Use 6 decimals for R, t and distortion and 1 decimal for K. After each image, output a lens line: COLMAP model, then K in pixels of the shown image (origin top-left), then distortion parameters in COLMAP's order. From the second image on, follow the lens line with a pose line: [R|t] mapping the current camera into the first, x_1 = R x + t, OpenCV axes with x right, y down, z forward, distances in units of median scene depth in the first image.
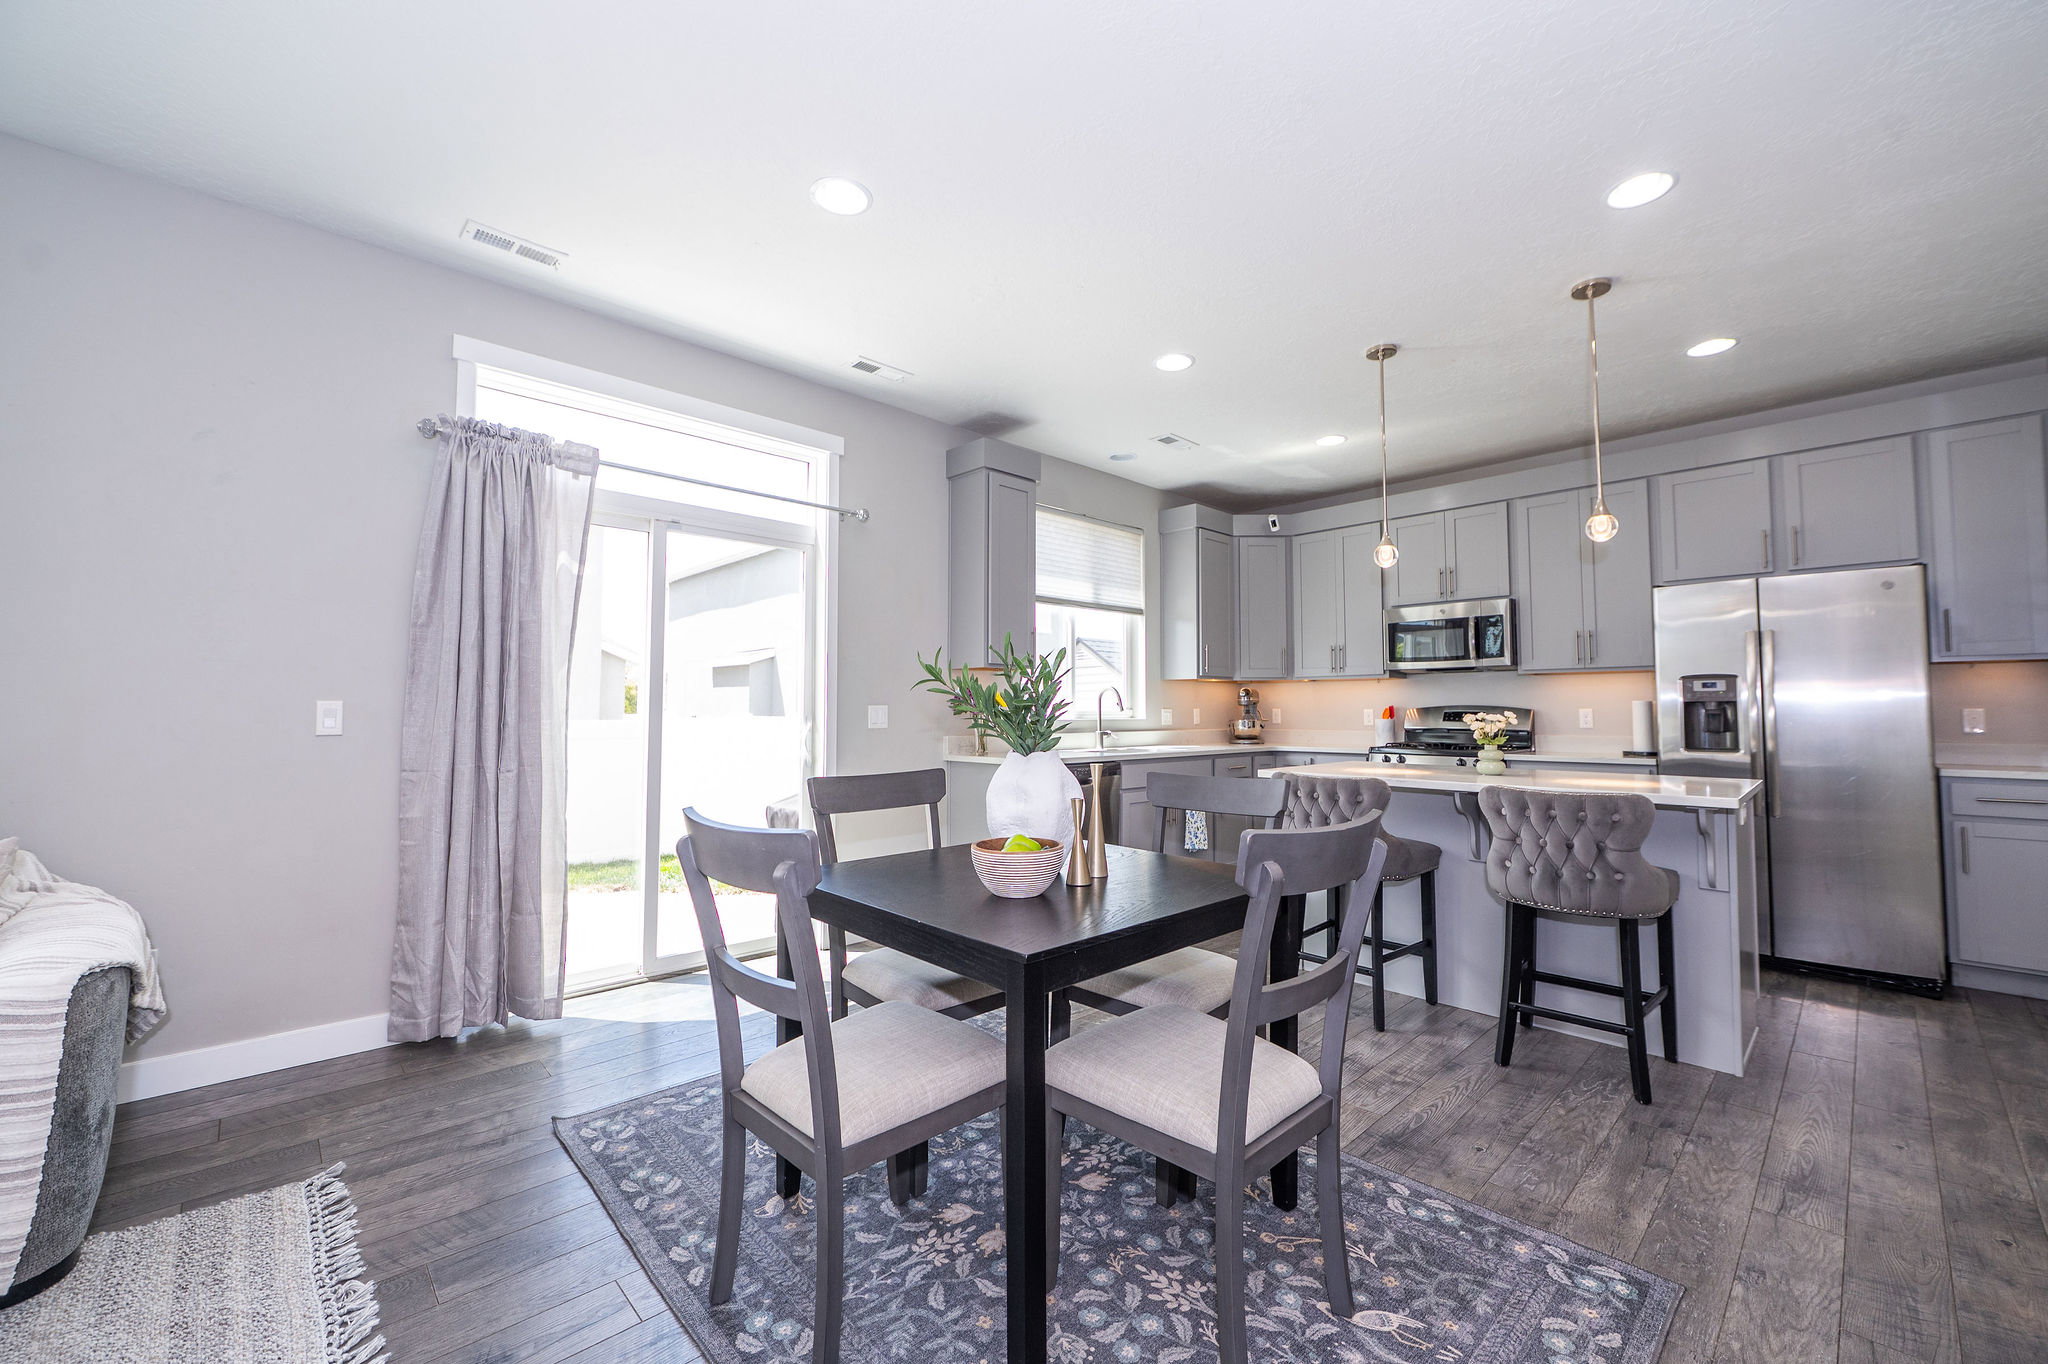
lens RADIAL K [[807.9, 0, 1009.6], [0, 807.9, 674.7], [0, 0, 1]] dist [-0.009931, -0.000700]
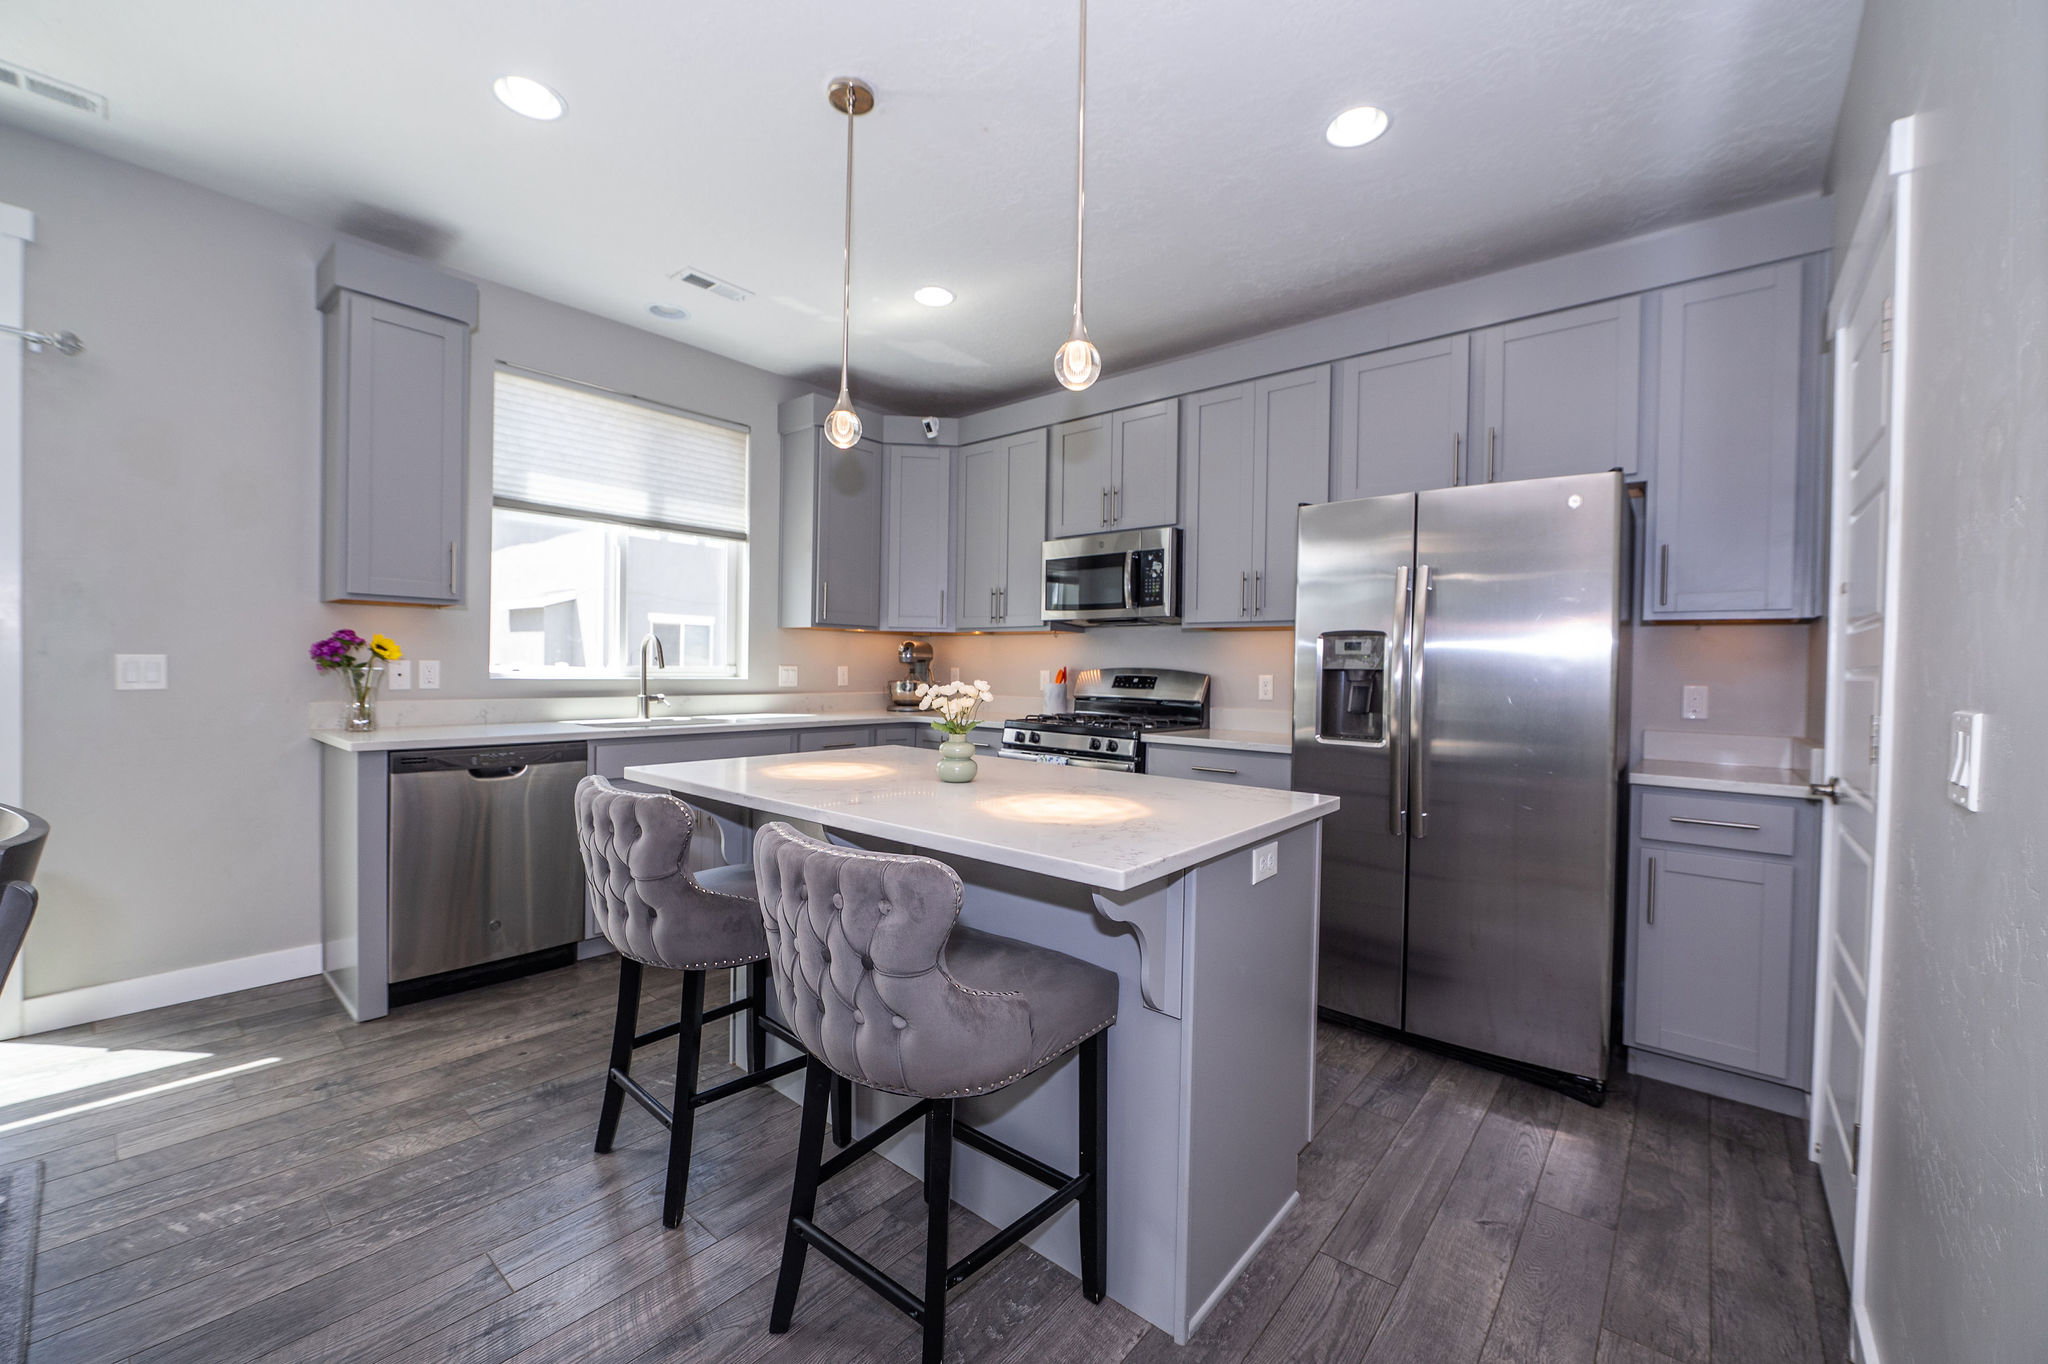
lens RADIAL K [[807.9, 0, 1001.7], [0, 807.9, 680.0], [0, 0, 1]] dist [-0.009931, -0.000700]
pose [[0.993930, 0.015896, 0.108862, 0.566727], [-0.022618, 0.997894, 0.060793, 0.007888], [-0.107667, -0.062886, 0.992196, 0.382862]]
